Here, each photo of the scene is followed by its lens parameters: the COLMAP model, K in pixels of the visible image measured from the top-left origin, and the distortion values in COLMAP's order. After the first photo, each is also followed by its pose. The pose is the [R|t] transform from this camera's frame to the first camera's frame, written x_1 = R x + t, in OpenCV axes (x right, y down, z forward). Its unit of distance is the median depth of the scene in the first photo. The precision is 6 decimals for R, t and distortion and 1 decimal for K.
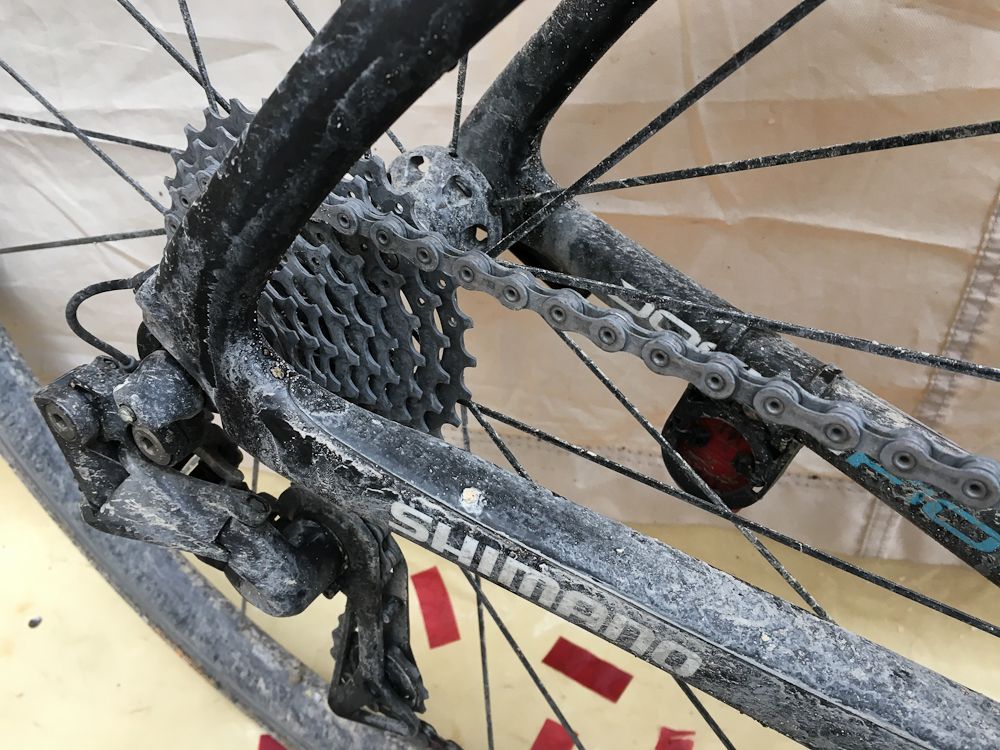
lens RADIAL K [[866.4, 0, 491.3], [0, 866.4, 378.8], [0, 0, 1]] dist [0.087858, -0.145018]
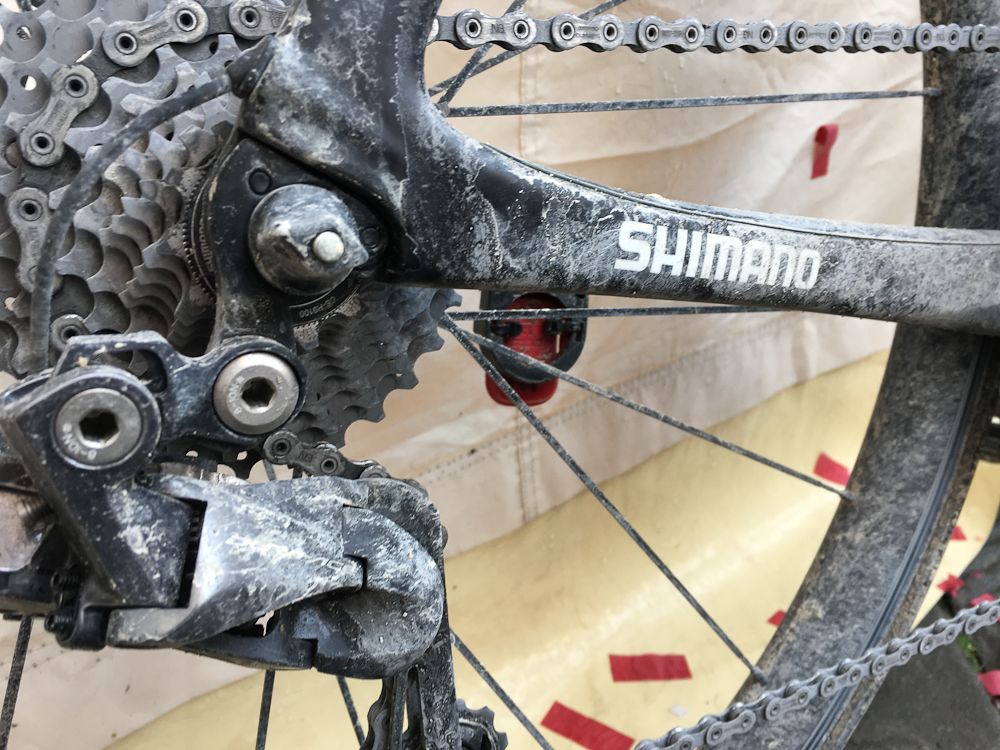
lens RADIAL K [[866.4, 0, 491.3], [0, 866.4, 378.8], [0, 0, 1]] dist [0.087858, -0.145018]
pose [[0.488036, -0.303432, 0.818382, -0.982542], [0.600853, 0.796884, -0.062854, 0.247634], [-0.633084, 0.522403, 0.571226, 0.650906]]
